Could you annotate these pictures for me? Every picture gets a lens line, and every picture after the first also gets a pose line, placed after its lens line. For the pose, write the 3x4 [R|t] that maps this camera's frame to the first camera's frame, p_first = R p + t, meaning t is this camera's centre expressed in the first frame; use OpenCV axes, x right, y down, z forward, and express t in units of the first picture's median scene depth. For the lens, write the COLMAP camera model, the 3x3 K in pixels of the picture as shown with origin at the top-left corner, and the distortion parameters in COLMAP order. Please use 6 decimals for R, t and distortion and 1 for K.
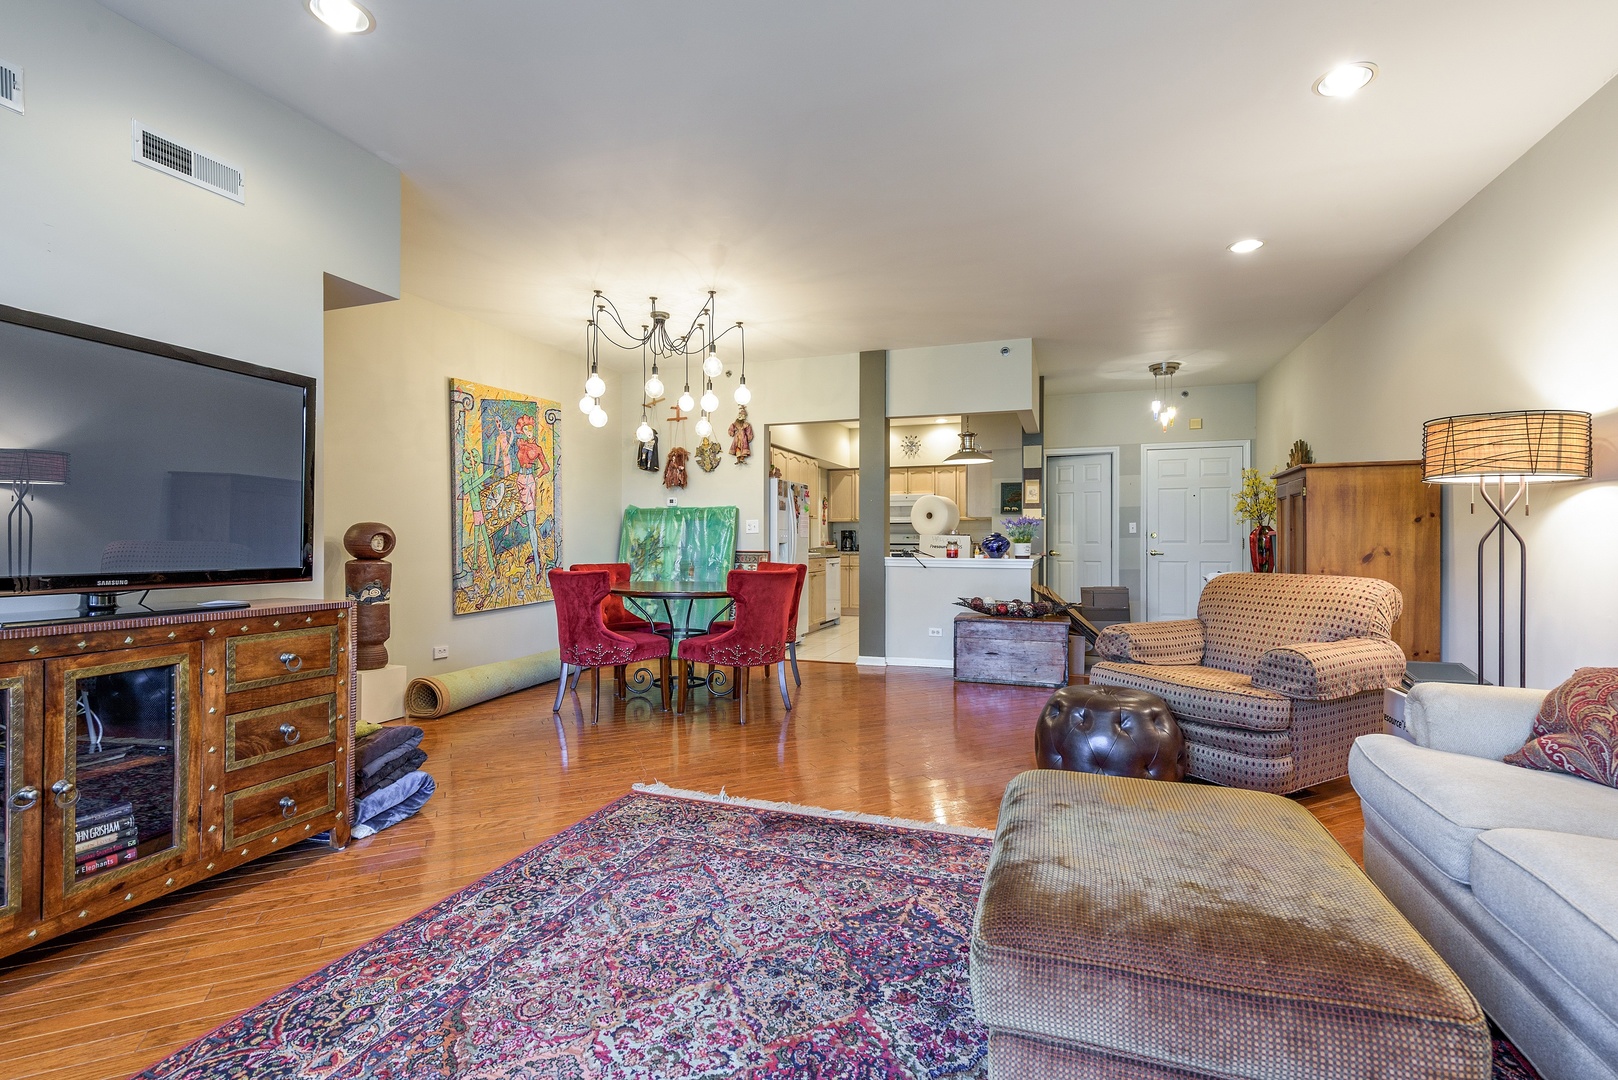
lens RADIAL K [[753.3, 0, 811.4], [0, 753.3, 536.7], [0, 0, 1]] dist [0.001788, 0.000225]
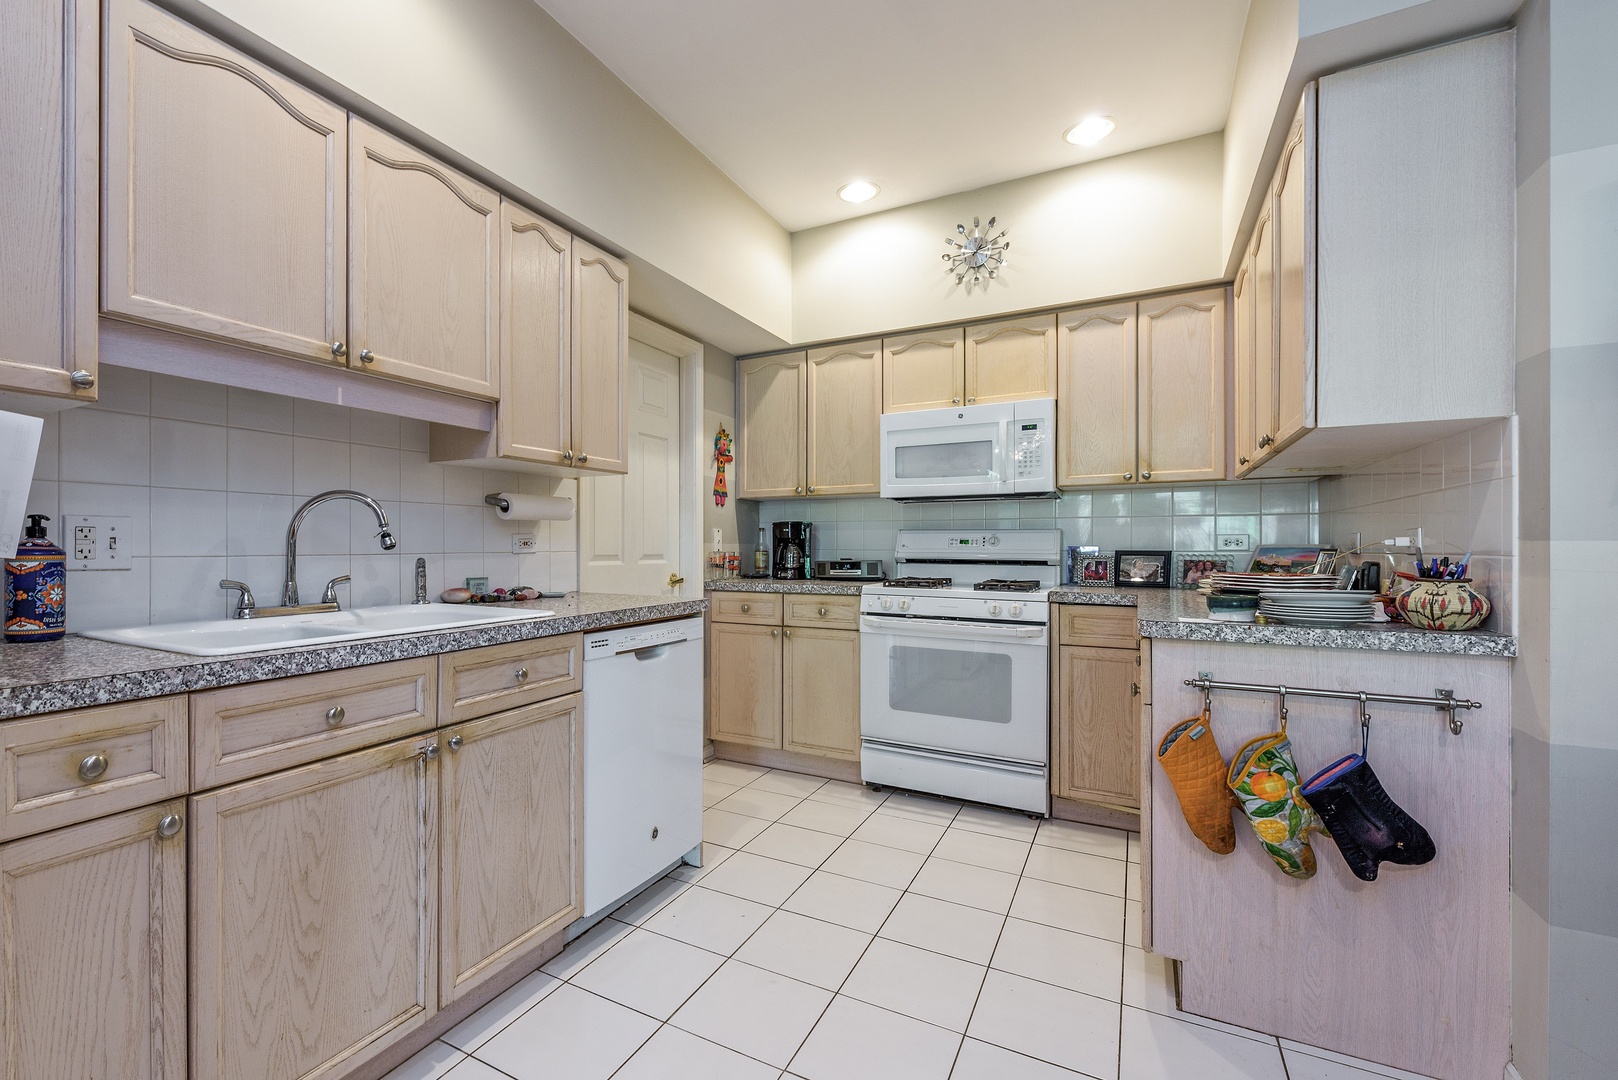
lens RADIAL K [[711.0, 0, 715.2], [0, 711.0, 546.8], [0, 0, 1]] dist [-0.000955, 0.000029]
pose [[0.979712, 0.003147, -0.200385, 0.085086], [-0.001954, 0.999979, 0.006150, 0.001644], [0.200400, -0.005633, 0.979698, 0.683130]]
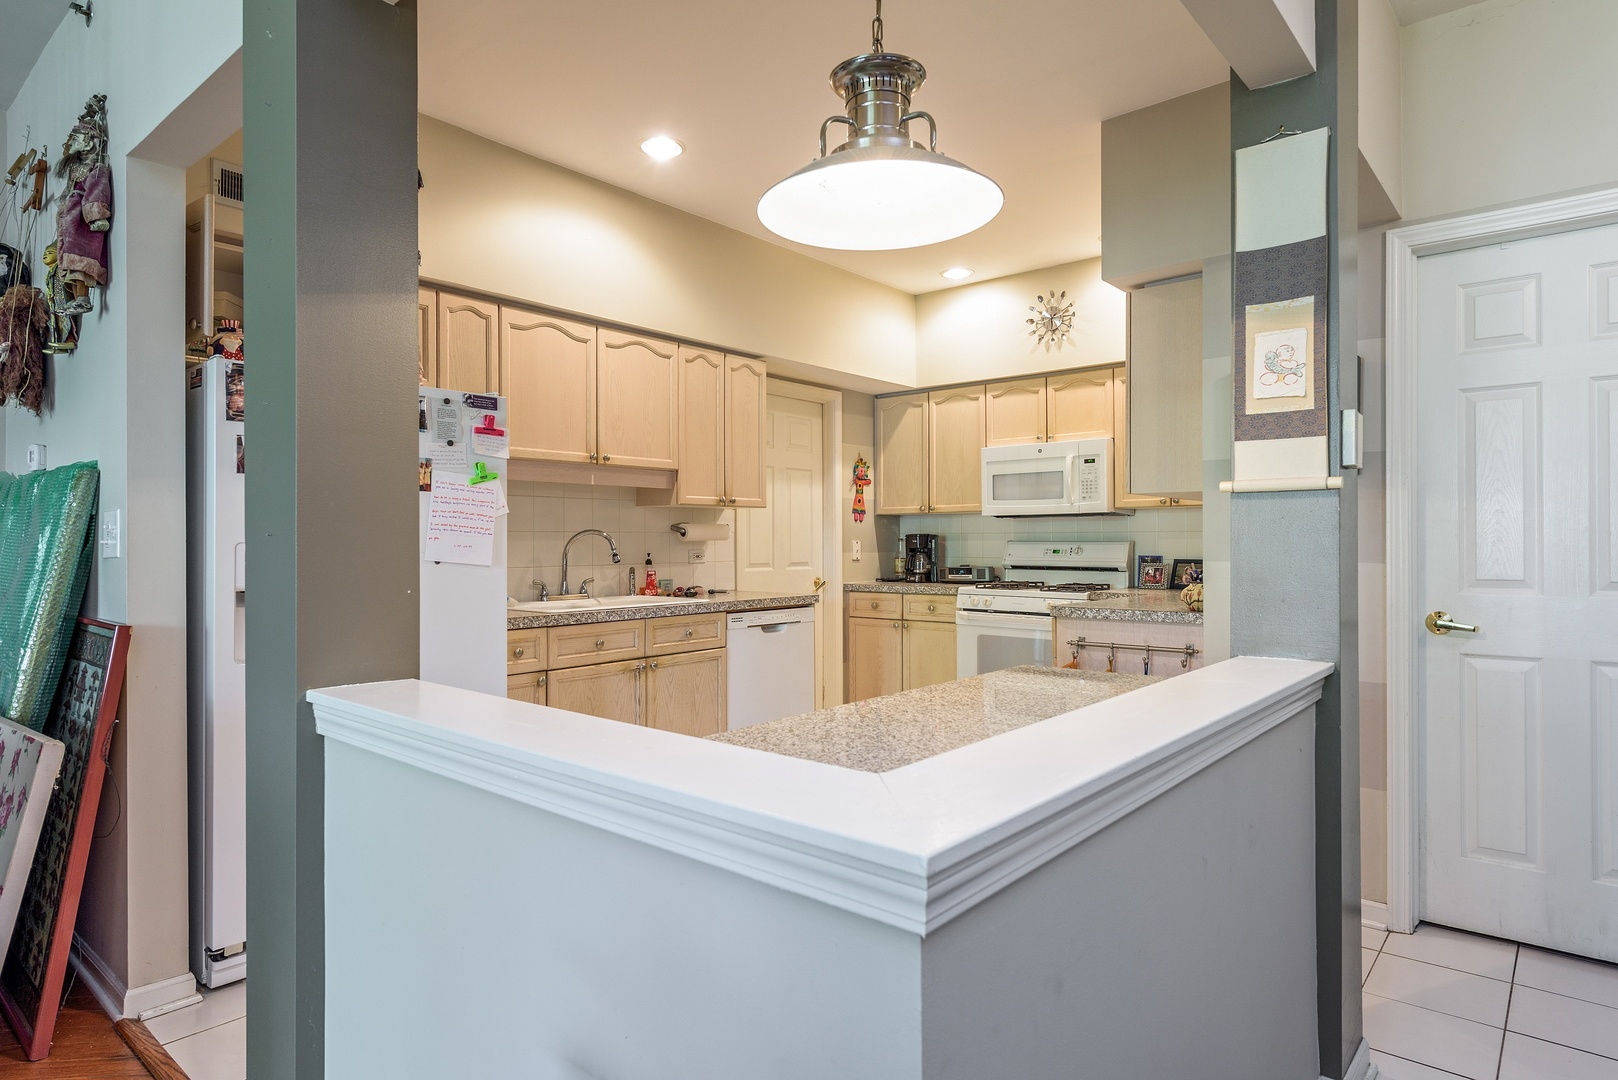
lens RADIAL K [[915.5, 0, 810.0], [0, 915.5, 541.0], [0, 0, 1]] dist [0.003011, -0.000079]
pose [[0.931204, -0.001270, -0.364497, 0.188705], [0.002744, 0.999990, 0.003528, -0.006756], [0.364489, -0.004285, 0.931198, 0.508287]]
